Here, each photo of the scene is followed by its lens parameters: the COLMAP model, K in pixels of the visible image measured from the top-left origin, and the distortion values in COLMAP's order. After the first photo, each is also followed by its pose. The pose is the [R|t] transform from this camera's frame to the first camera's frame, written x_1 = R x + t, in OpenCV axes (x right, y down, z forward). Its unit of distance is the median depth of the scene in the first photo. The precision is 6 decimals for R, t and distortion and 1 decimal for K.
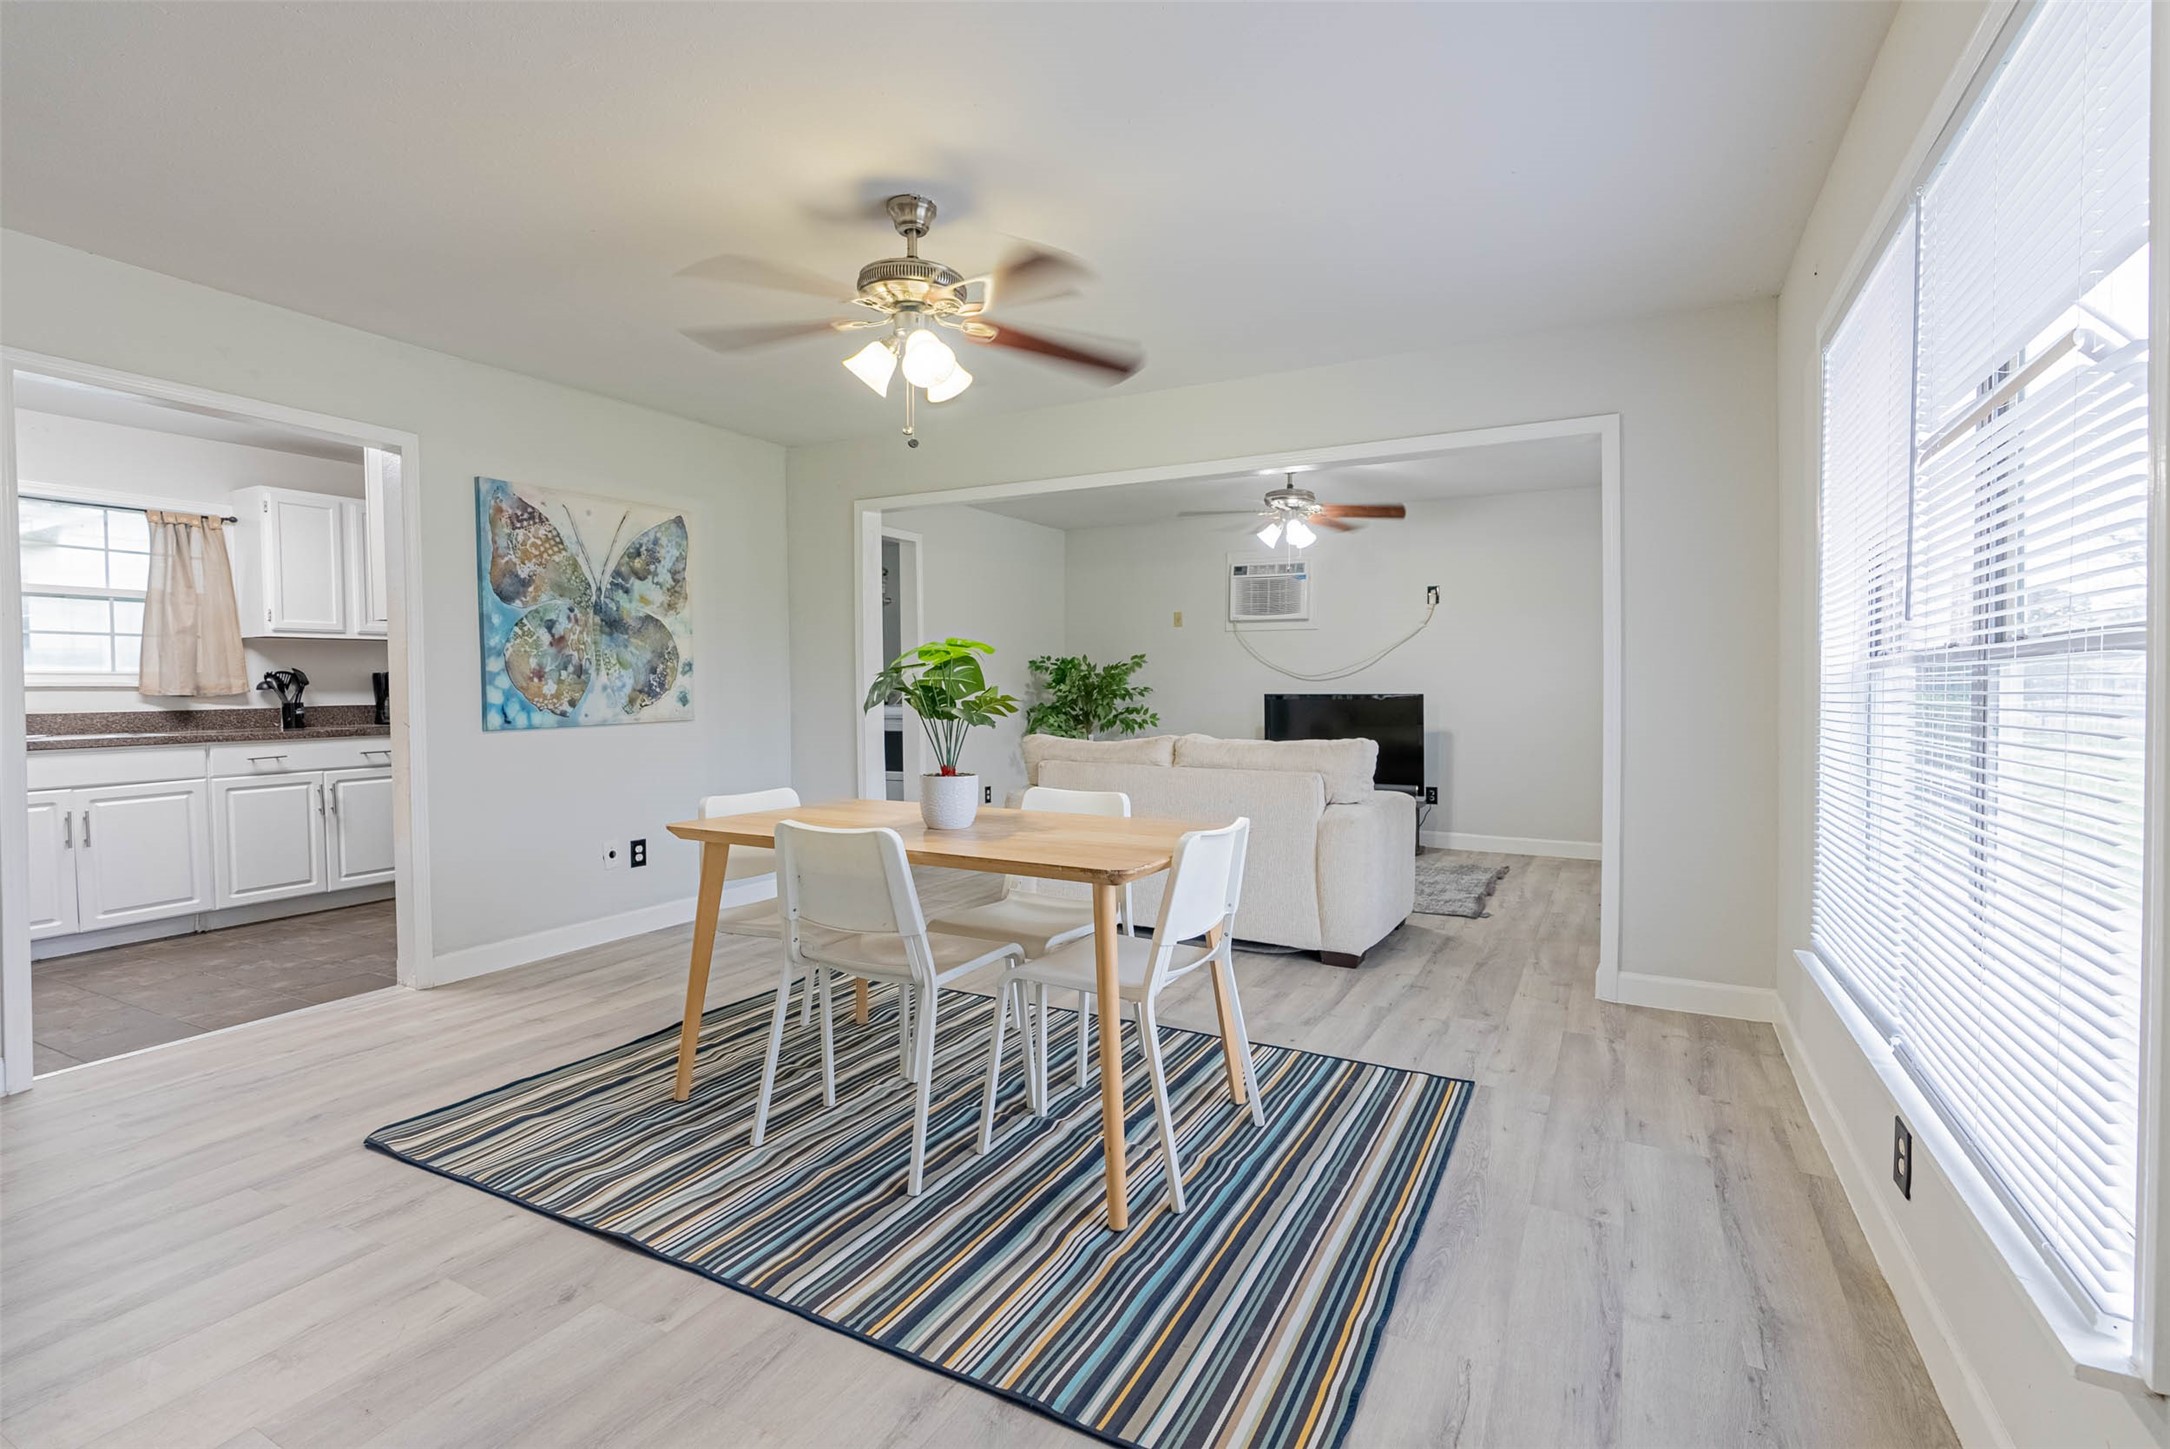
lens RADIAL K [[989.8, 0, 1107.6], [0, 989.8, 713.9], [0, 0, 1]] dist [-0.011601, 0.003646]
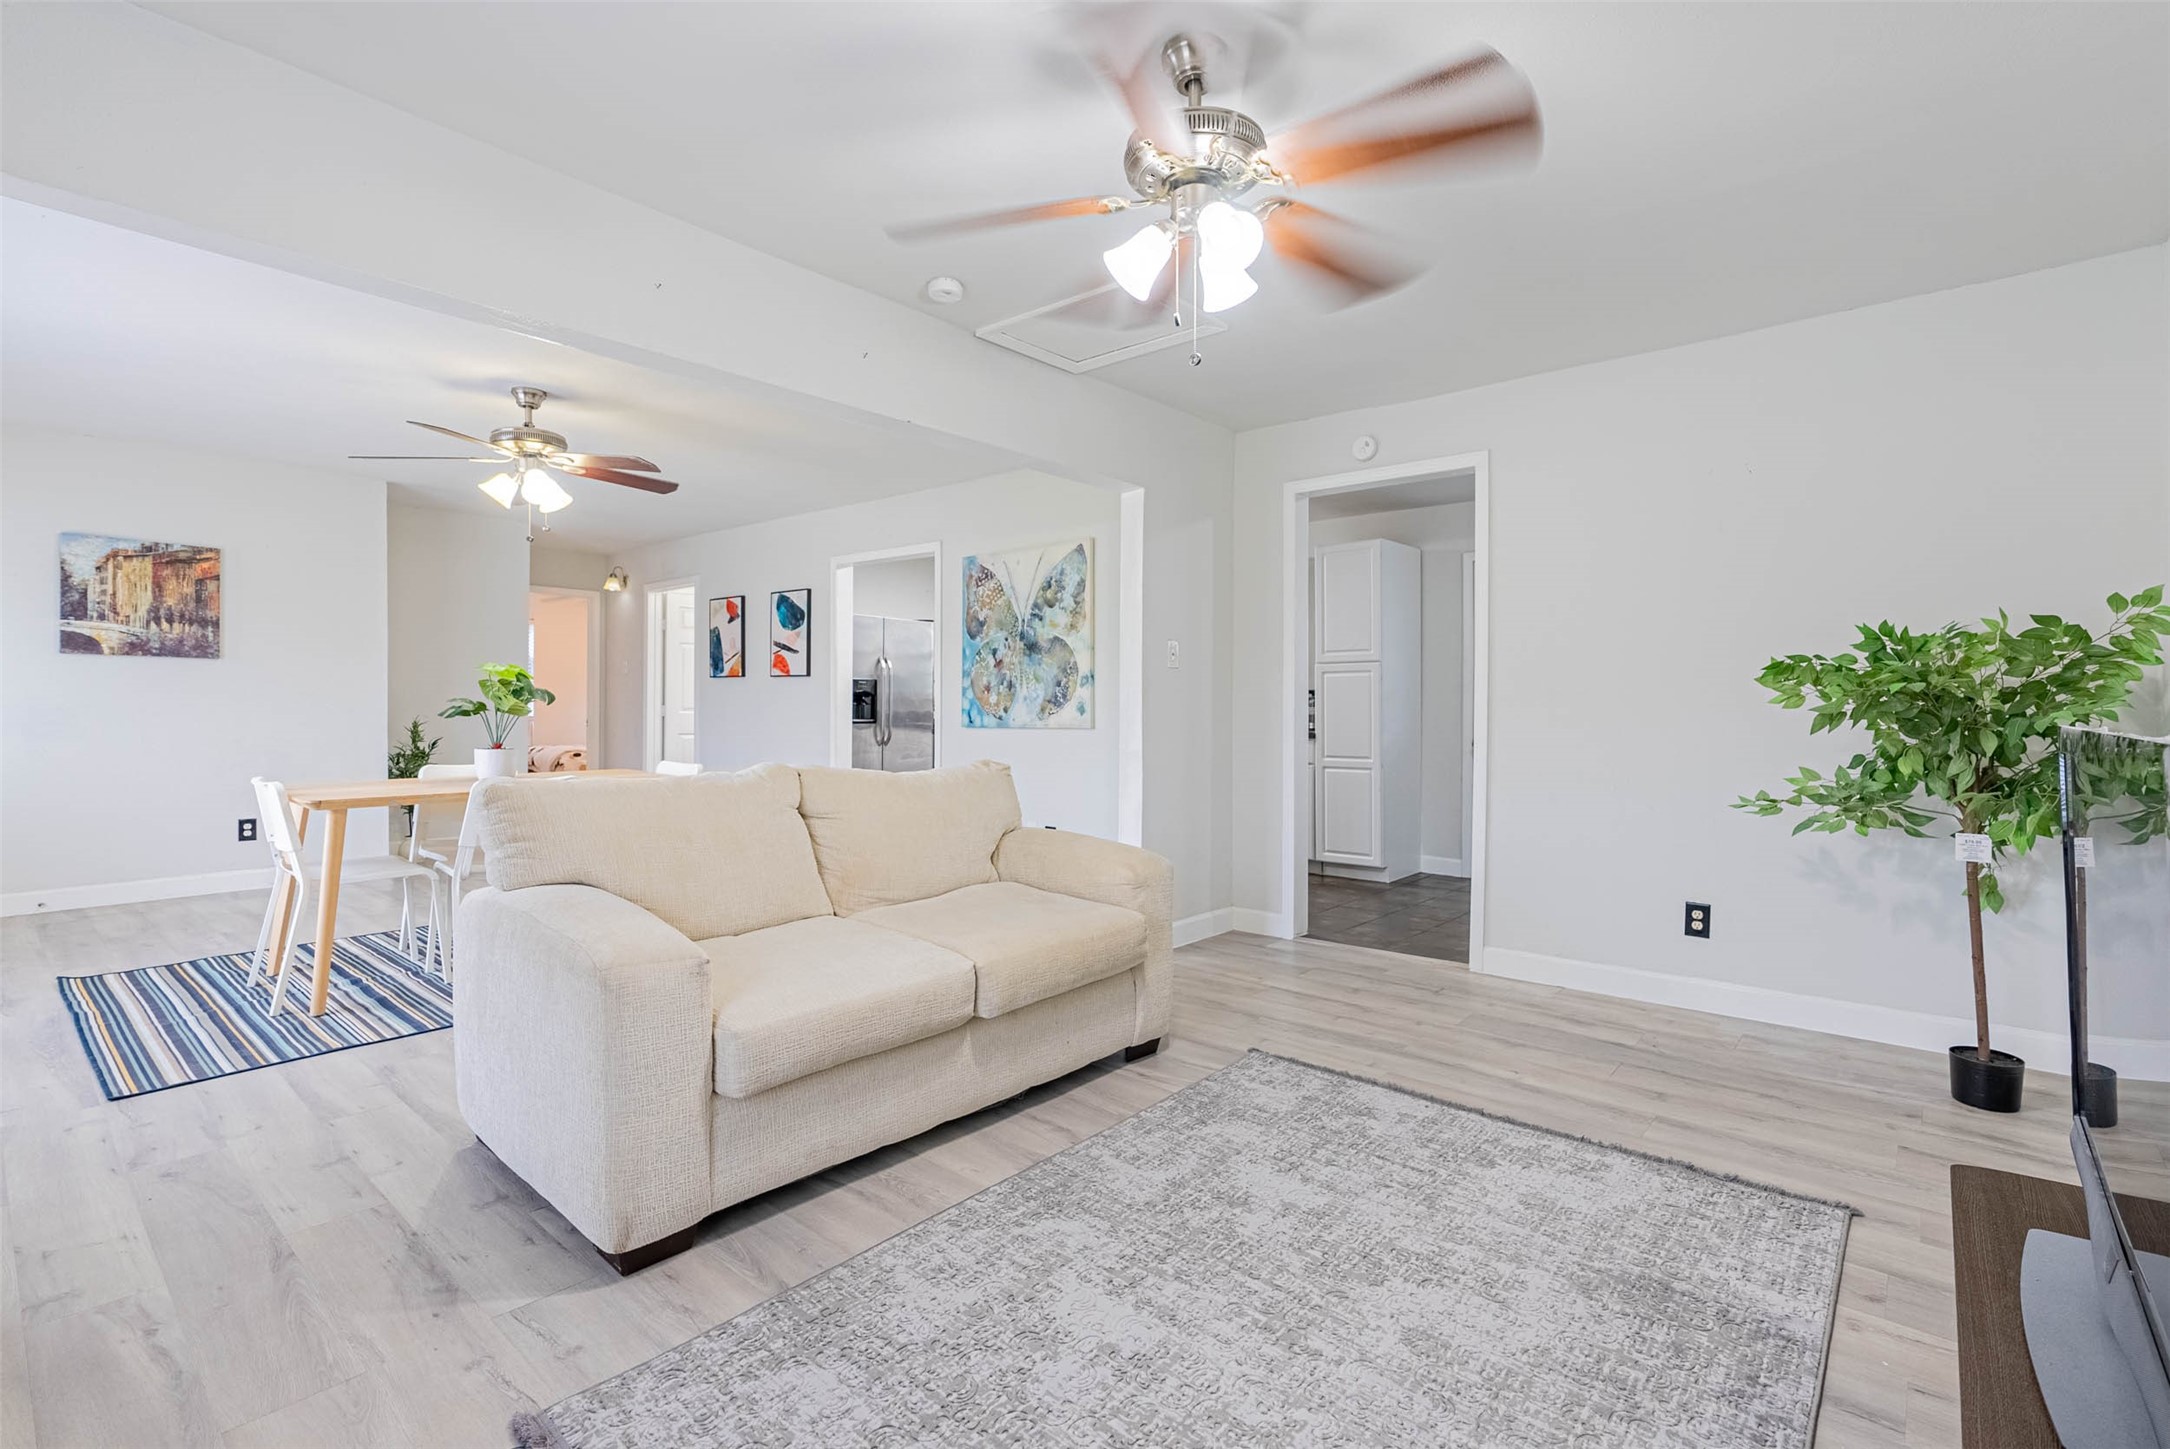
lens RADIAL K [[989.8, 0, 1107.4], [0, 989.8, 712.5], [0, 0, 1]] dist [-0.011601, 0.003646]
pose [[-0.216529, 0.008760, -0.976237, 0.700509], [-0.032819, 0.999329, 0.016247, -0.032427], [0.975724, 0.035557, -0.216097, 1.376379]]
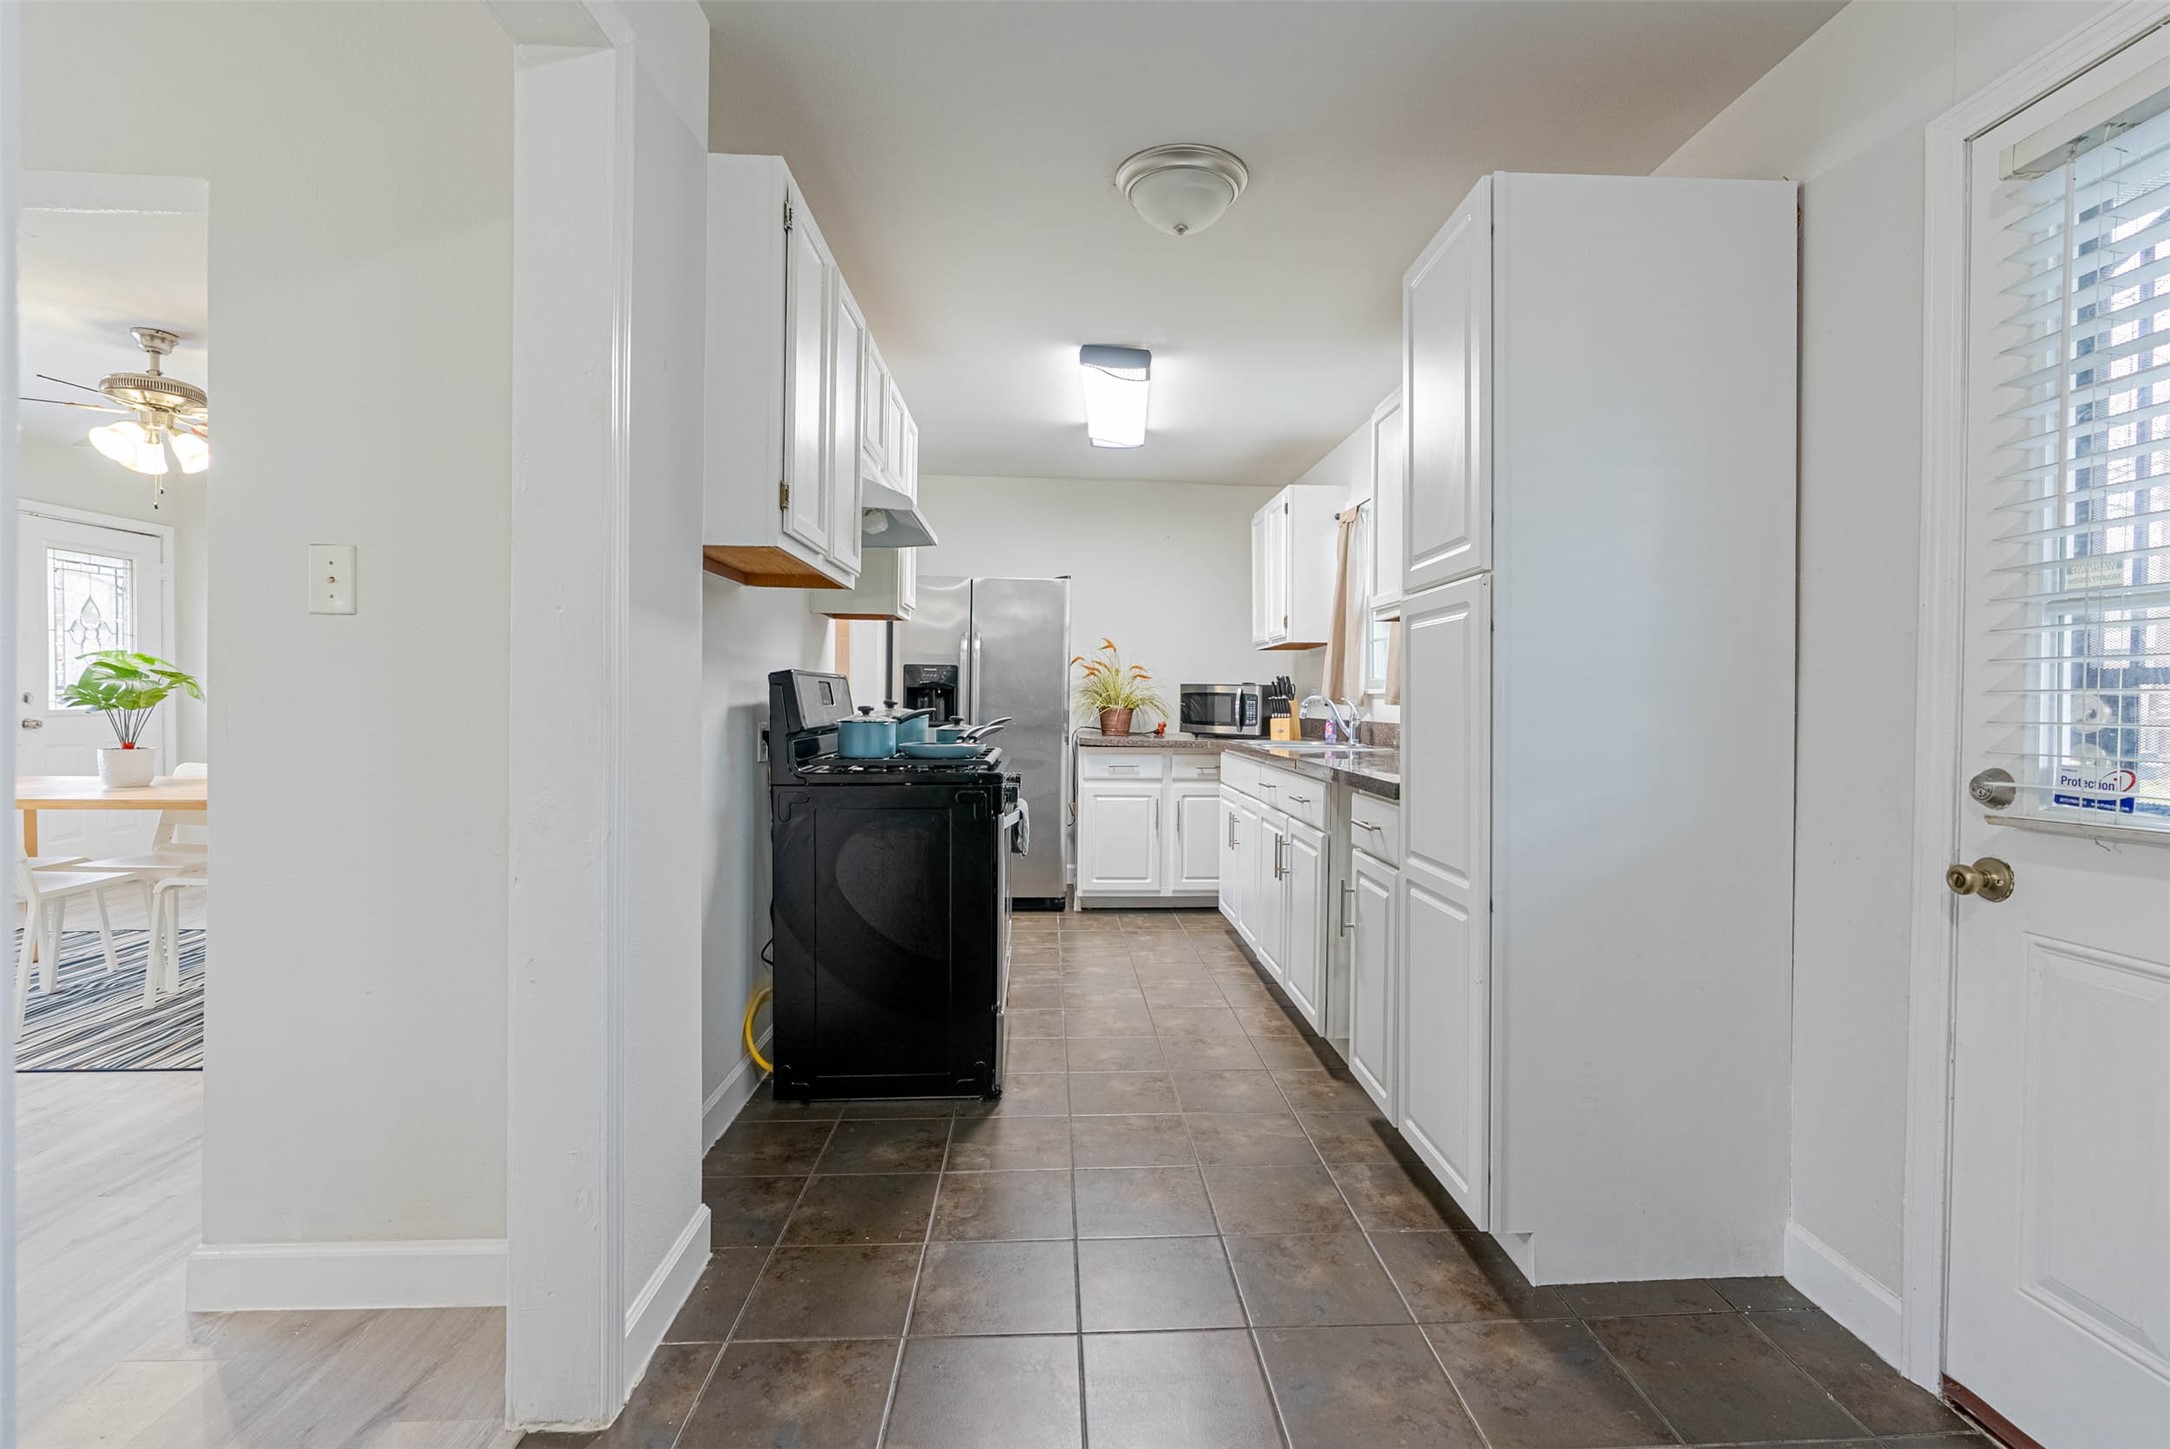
lens RADIAL K [[989.8, 0, 1108.6], [0, 989.8, 712.1], [0, 0, 1]] dist [-0.011601, 0.003646]
pose [[-0.858077, 0.003974, -0.513506, -0.381310], [-0.021334, 0.998831, 0.043378, -0.047694], [0.513078, 0.048177, -0.856989, 1.736887]]
